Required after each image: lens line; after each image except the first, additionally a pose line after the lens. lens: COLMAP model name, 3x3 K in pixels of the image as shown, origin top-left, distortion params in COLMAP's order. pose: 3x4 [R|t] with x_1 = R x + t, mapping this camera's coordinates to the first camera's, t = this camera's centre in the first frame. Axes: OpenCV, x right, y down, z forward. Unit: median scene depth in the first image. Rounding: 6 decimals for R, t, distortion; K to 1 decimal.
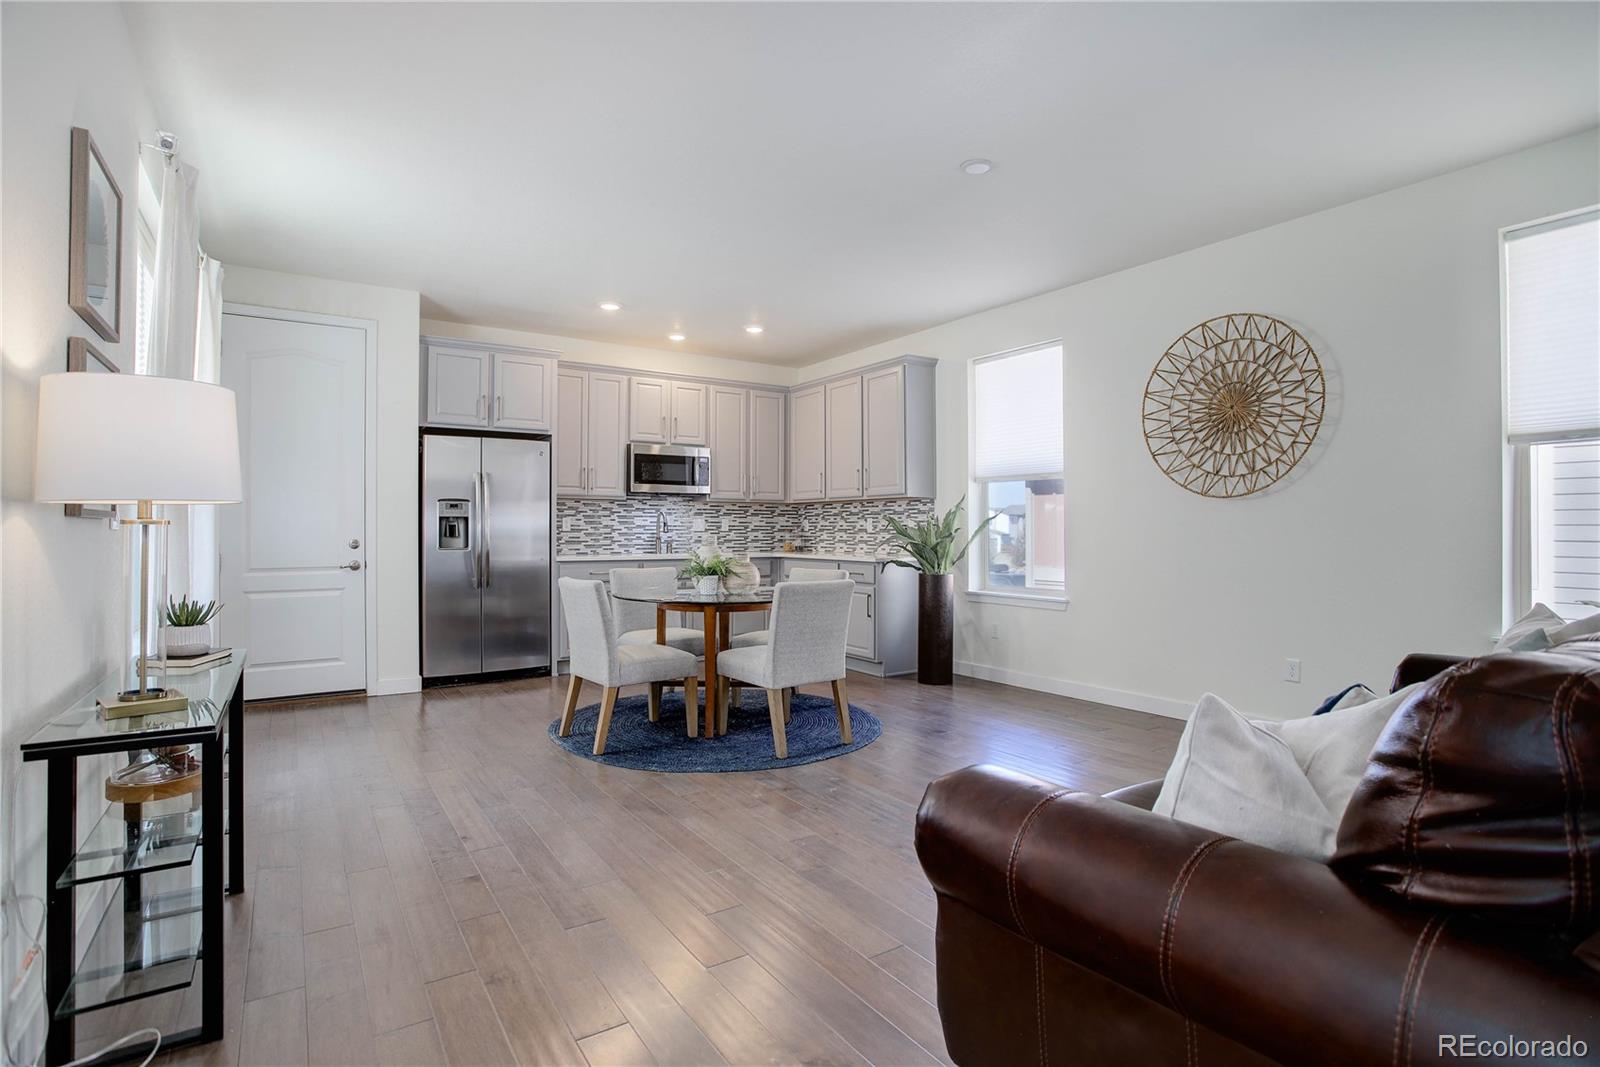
lens RADIAL K [[779.8, 0, 793.3], [0, 779.8, 521.7], [0, 0, 1]] dist [-0.063883, 0.023812]
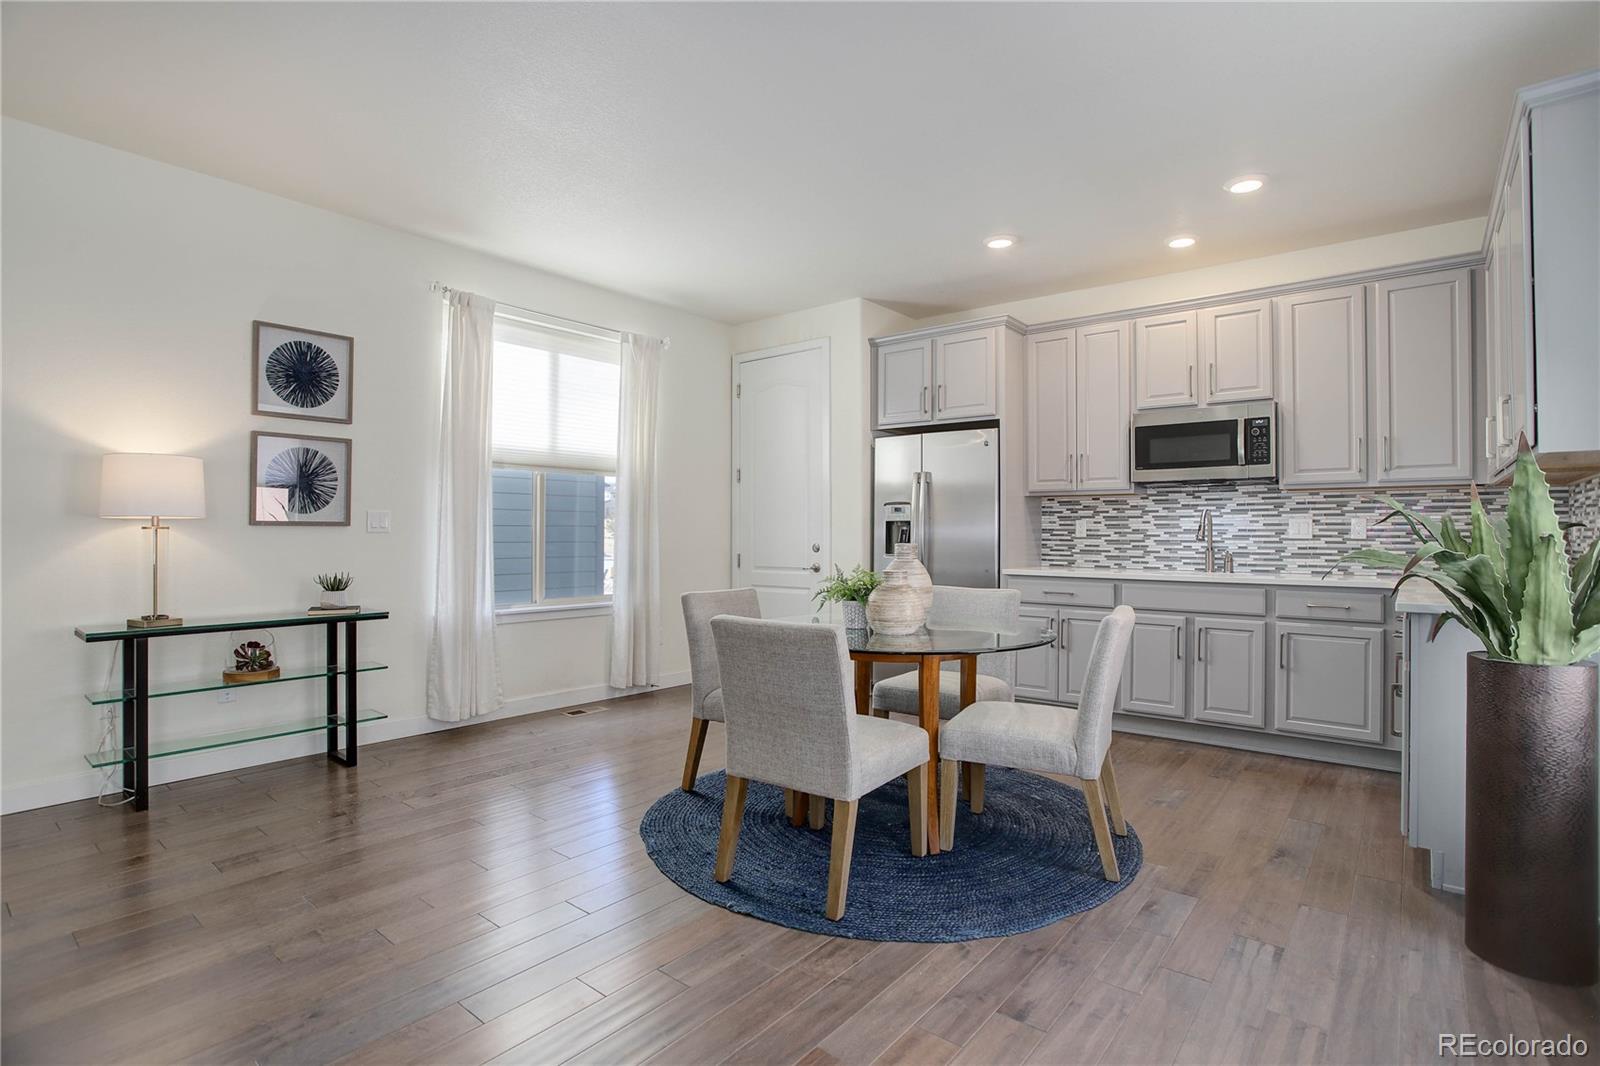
lens RADIAL K [[779.8, 0, 802.3], [0, 779.8, 523.8], [0, 0, 1]] dist [-0.063883, 0.023812]
pose [[0.300480, -0.011384, -0.953720, 0.406196], [0.005584, 0.999933, -0.010176, 0.005434], [0.953772, -0.002268, 0.300523, 0.554651]]
